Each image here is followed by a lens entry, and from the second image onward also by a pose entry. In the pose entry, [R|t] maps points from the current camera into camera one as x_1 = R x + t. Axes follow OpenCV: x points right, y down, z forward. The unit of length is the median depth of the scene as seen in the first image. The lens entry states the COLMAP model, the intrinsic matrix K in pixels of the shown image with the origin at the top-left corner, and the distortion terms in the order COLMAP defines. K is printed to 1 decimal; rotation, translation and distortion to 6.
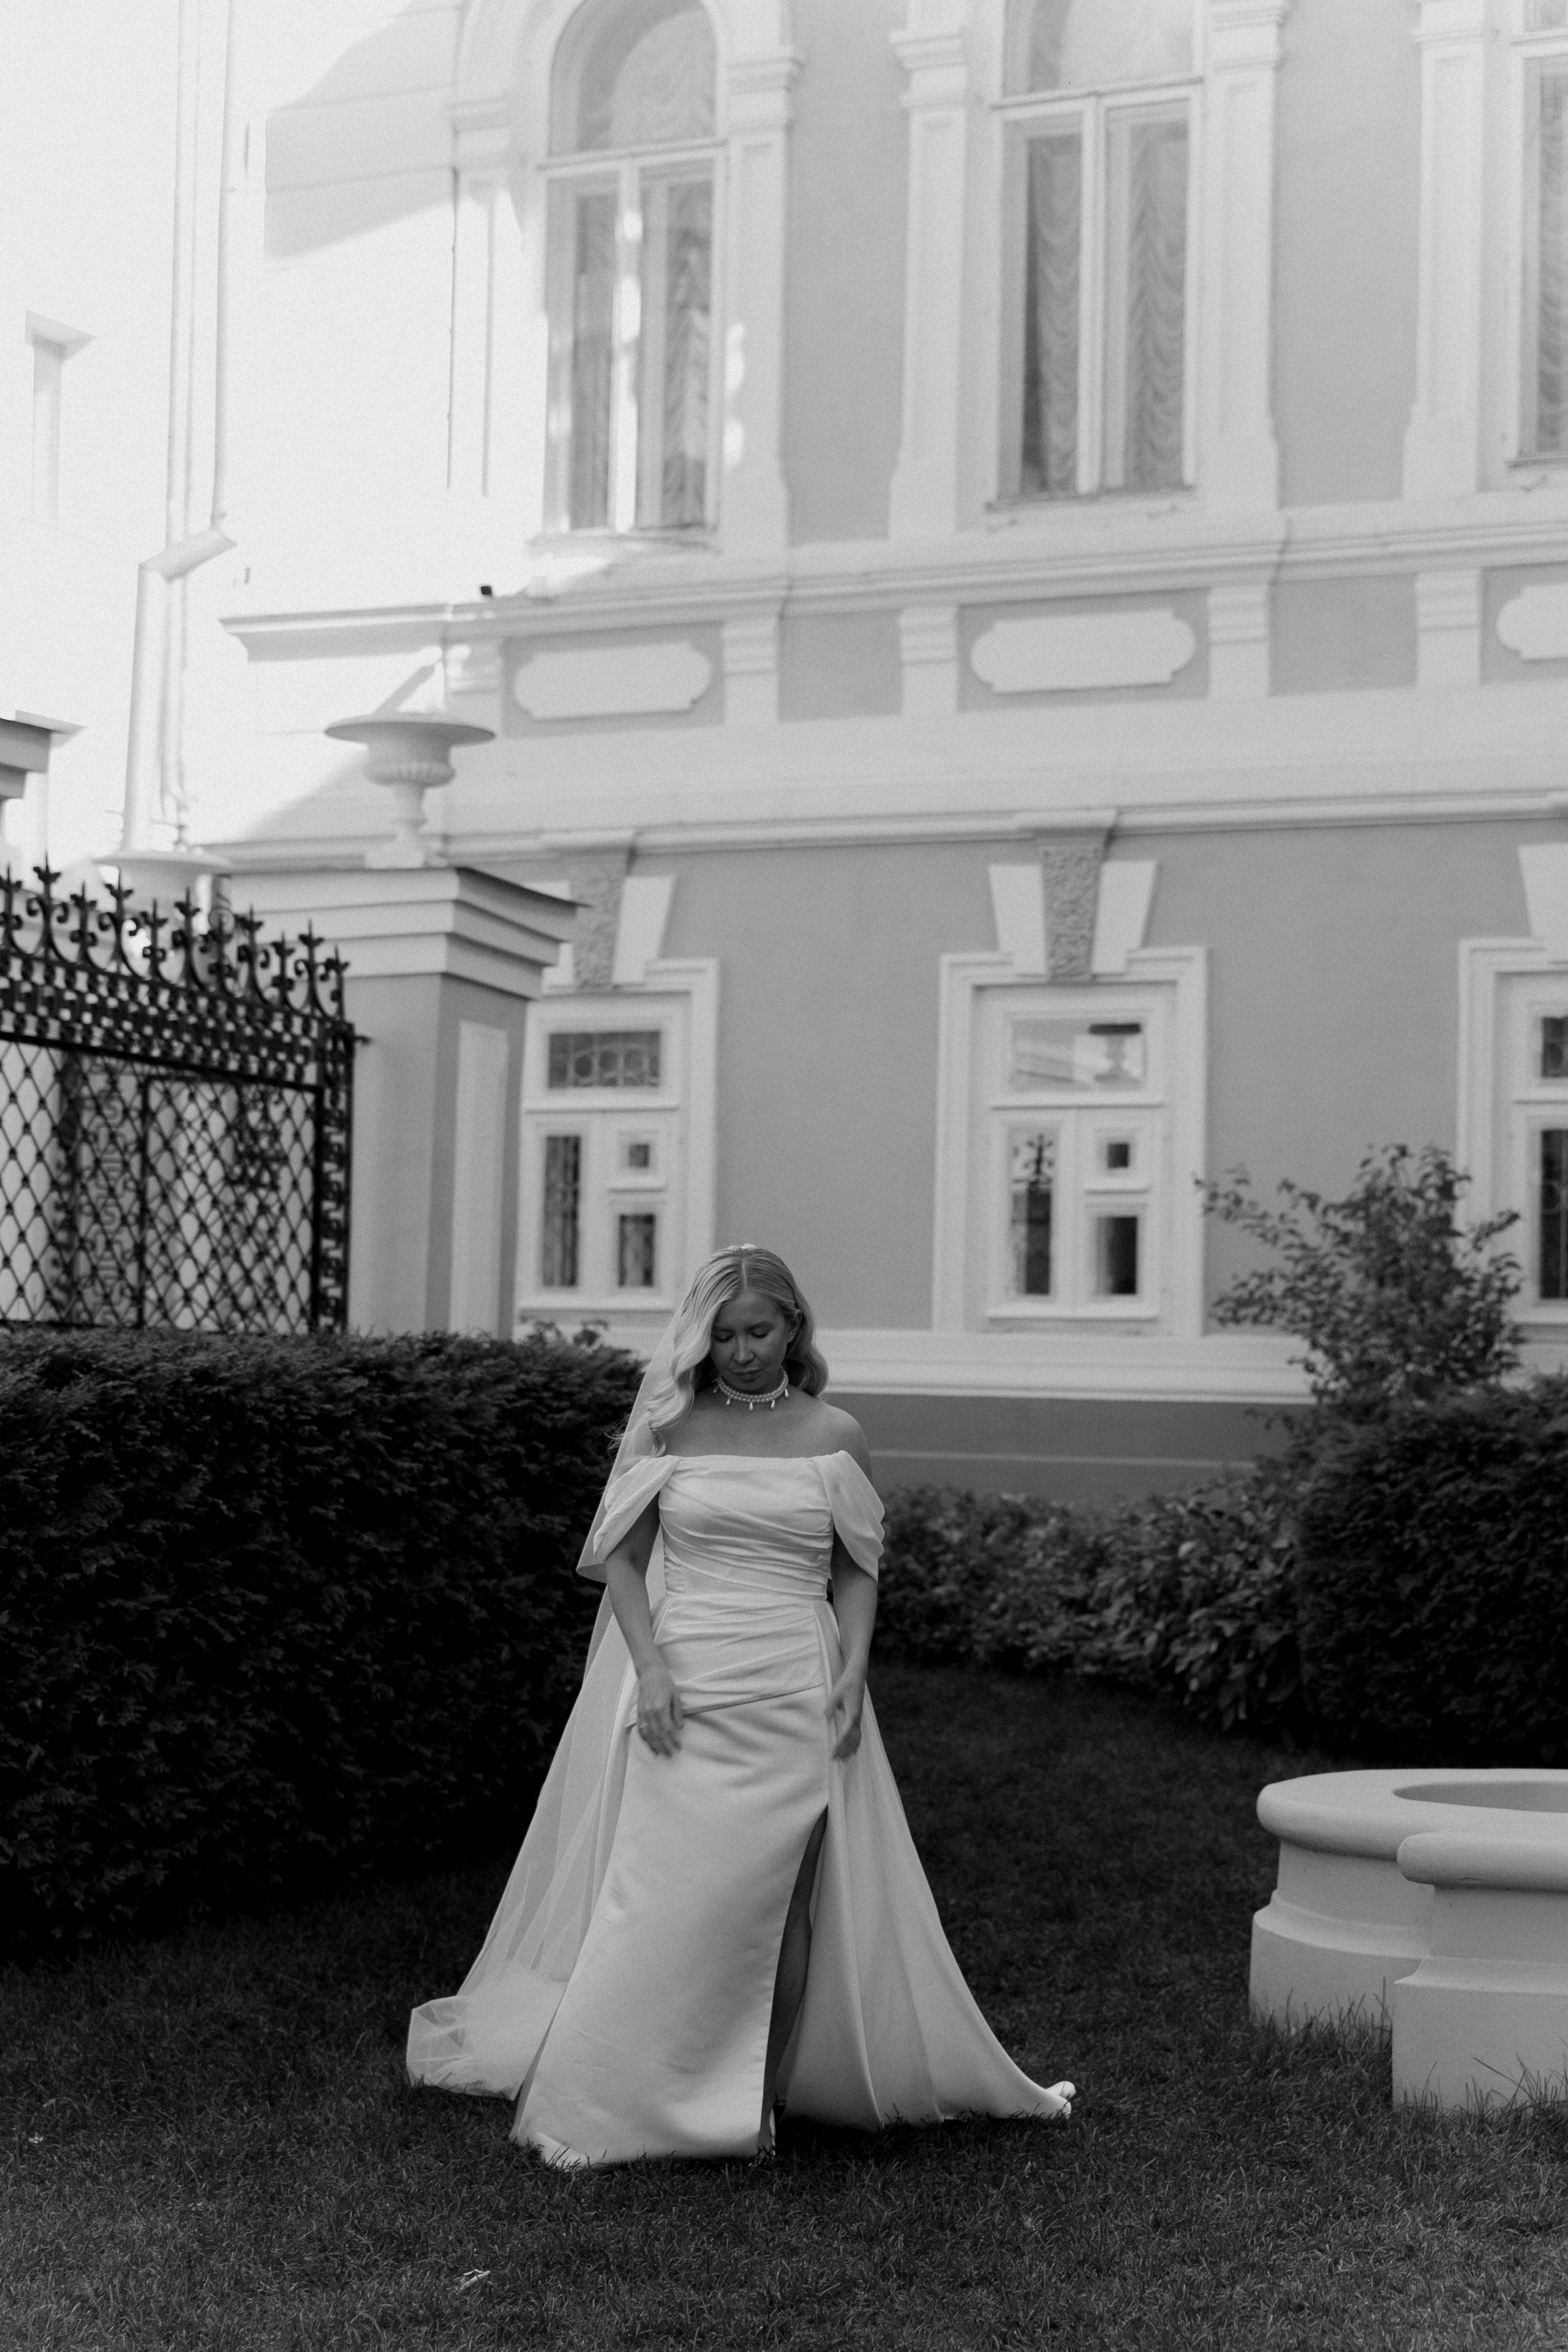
lens RADIAL K [[4452.8, 0, 778.0], [0, 4452.8, 1151.0], [0, 0, 1]] dist [0.003359, 0.000000]
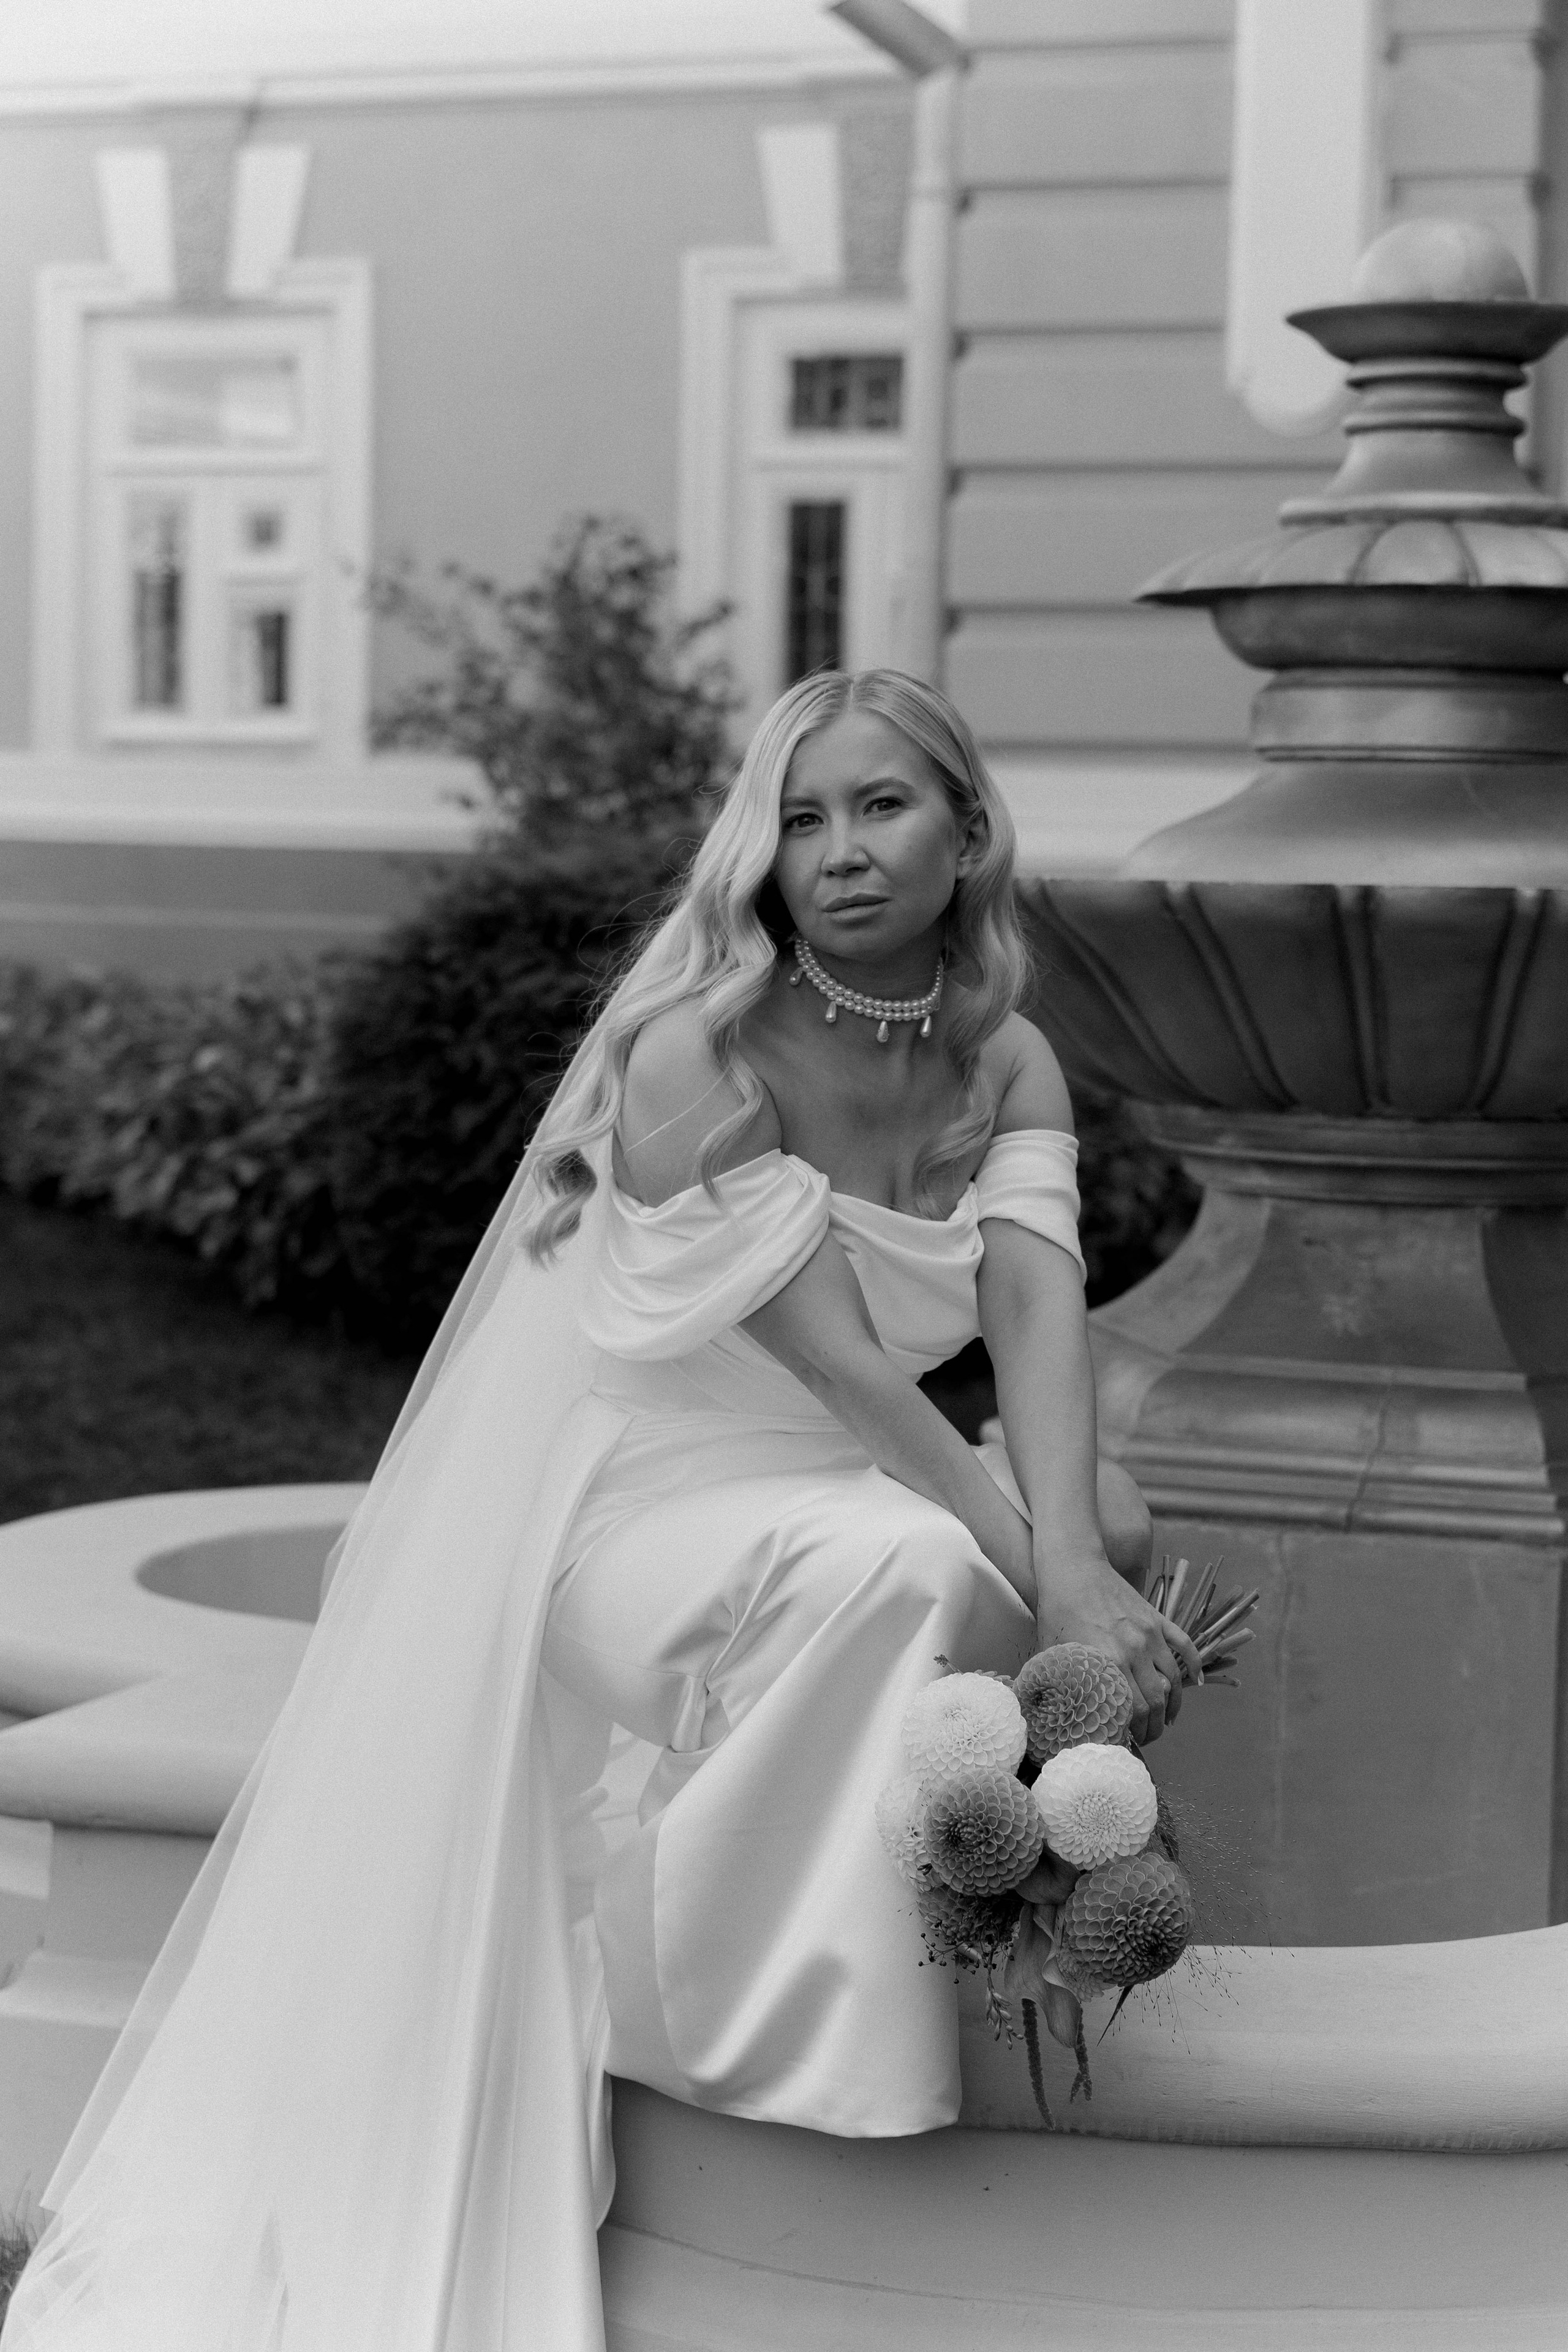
lens RADIAL K [[4515.2, 0, 766.9], [0, 4515.2, 1187.6], [0, 0, 1]] dist [0.011636, 0.000000]
pose [[0.992586, -0.008857, 0.121220, 0.075507], [-0.007696, 0.990759, 0.135414, 0.008066], [-0.121300, -0.135343, 0.983346, 0.214653]]
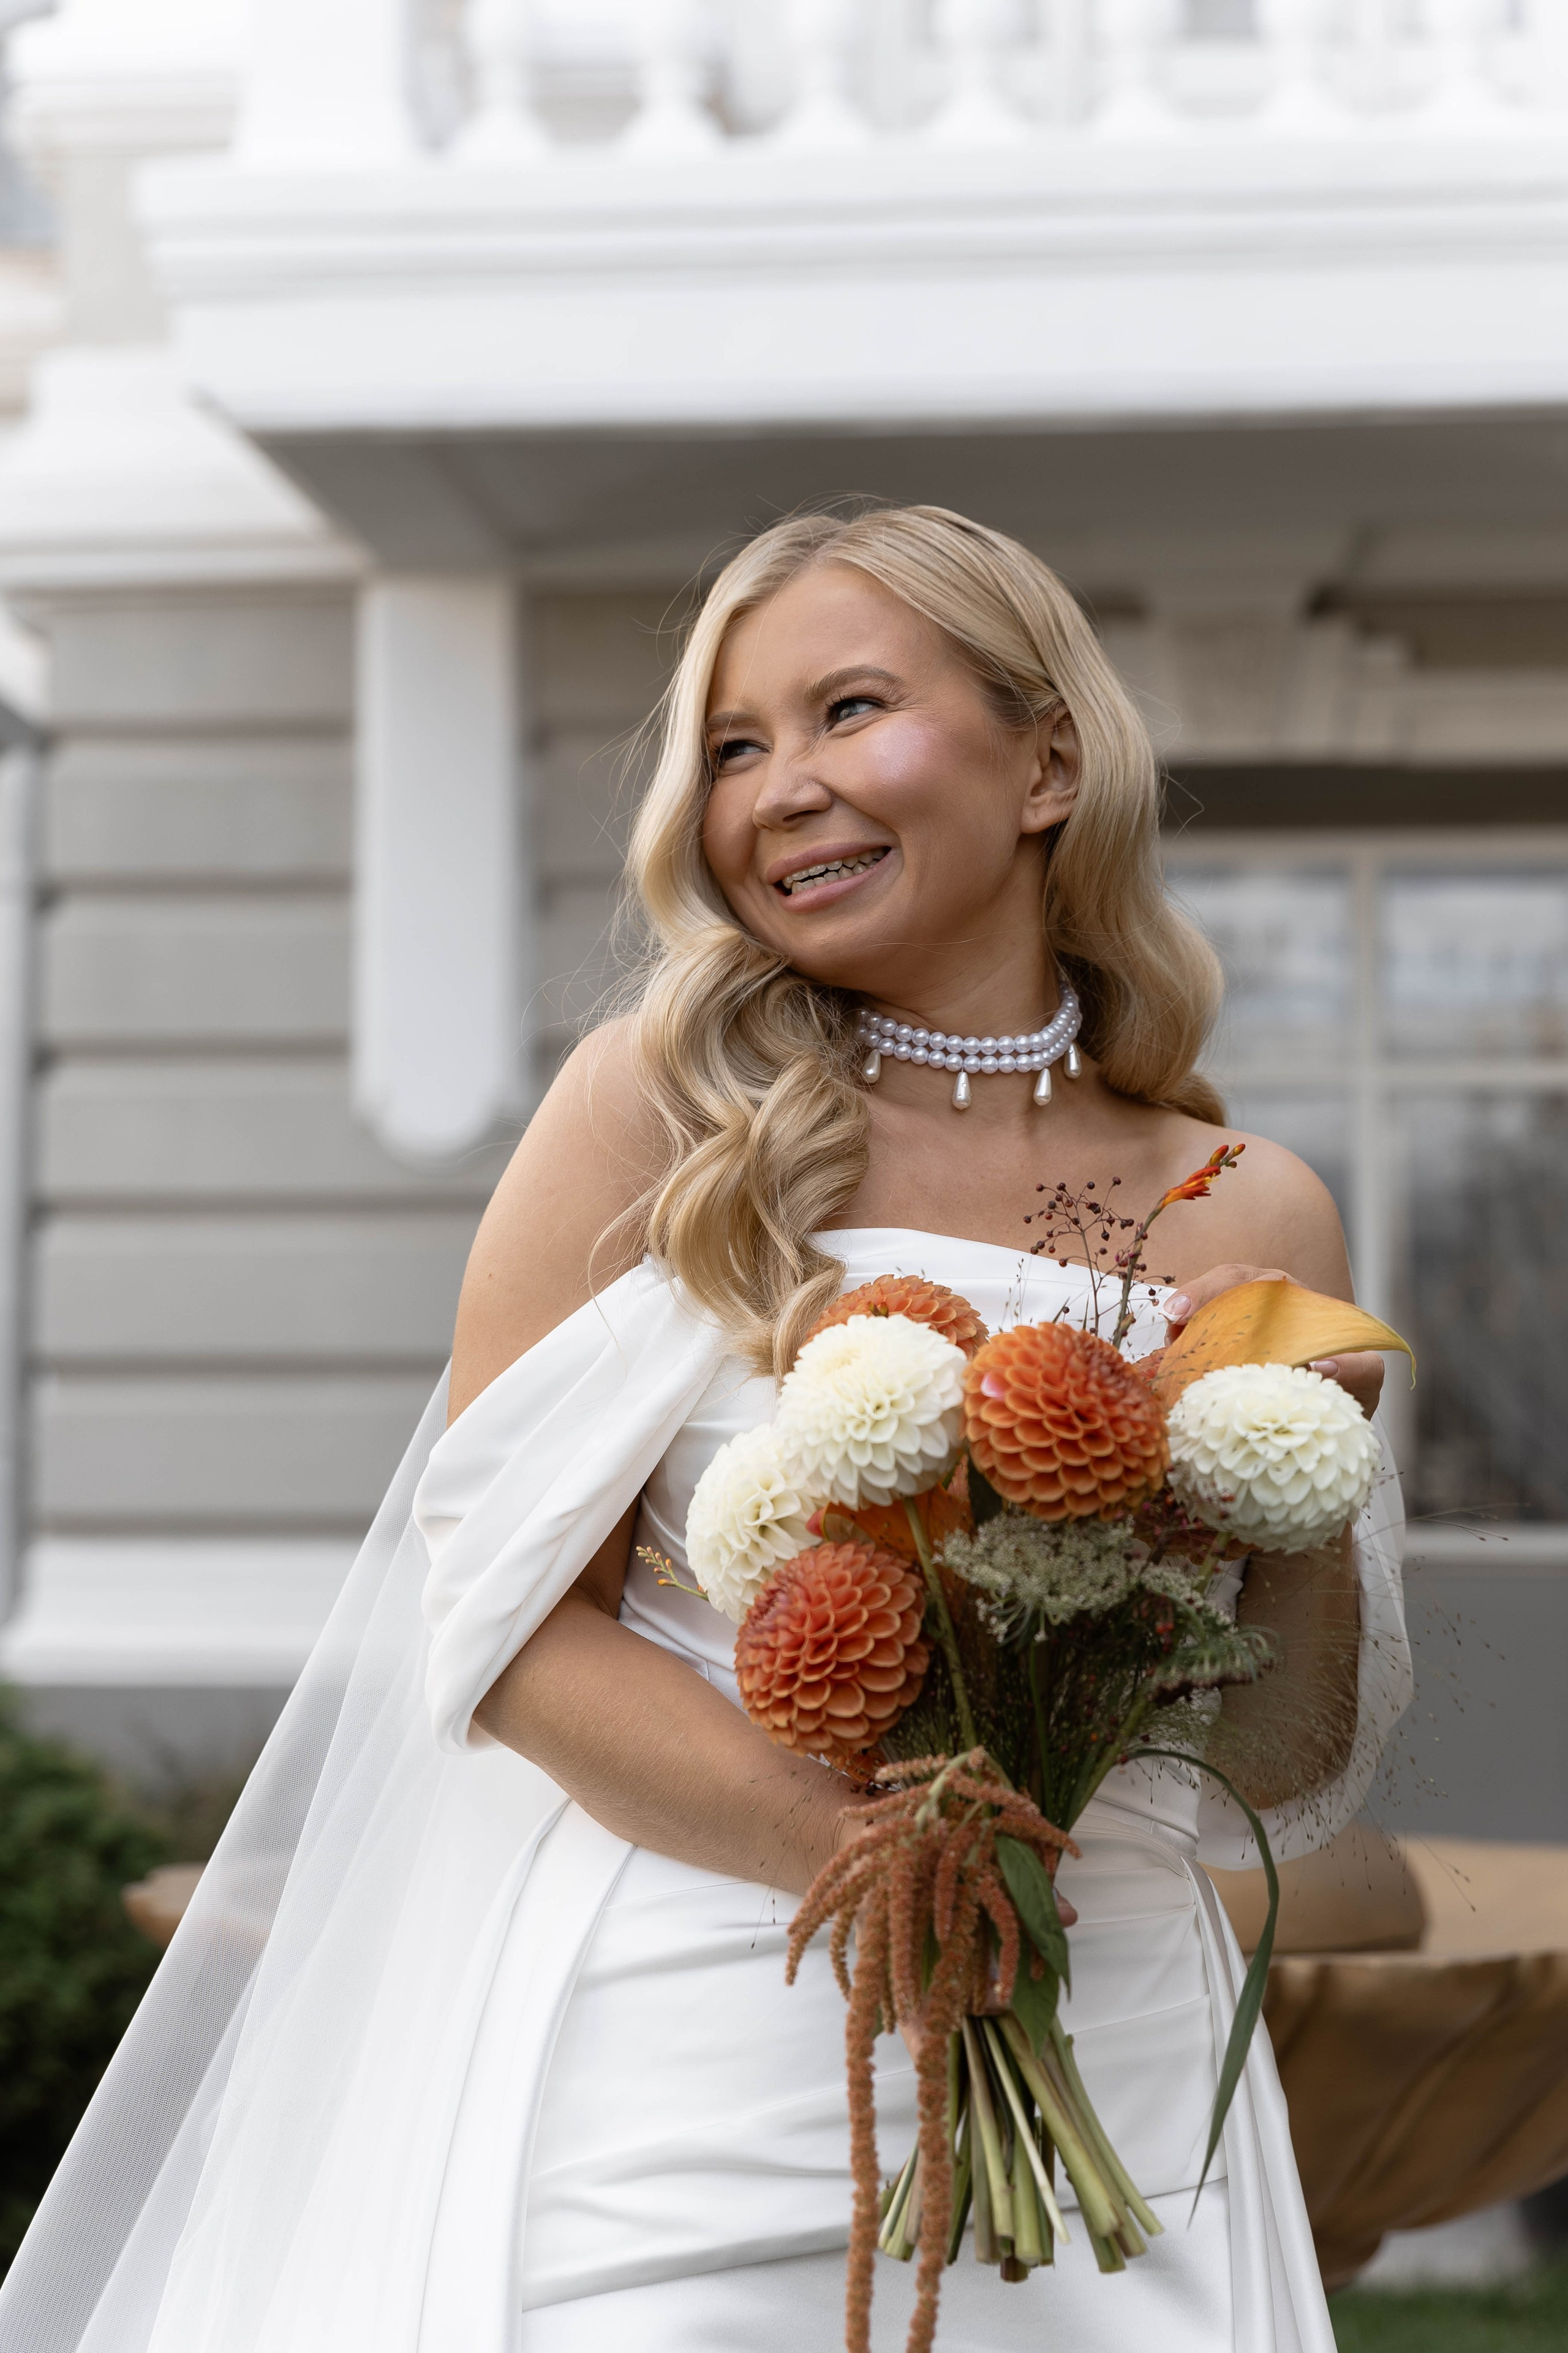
lens RADIAL K [[4783.5, 0, 782.1], [0, 4783.5, 1181.0], [0, 0, 1]] dist [0.017074, 0.000000]
pose [[0.938108, 0.005059, 0.346306, 0.062453], [0.000044, 0.999892, -0.014724, -0.001307], [-0.346343, 0.013828, 0.938006, 0.280264]]
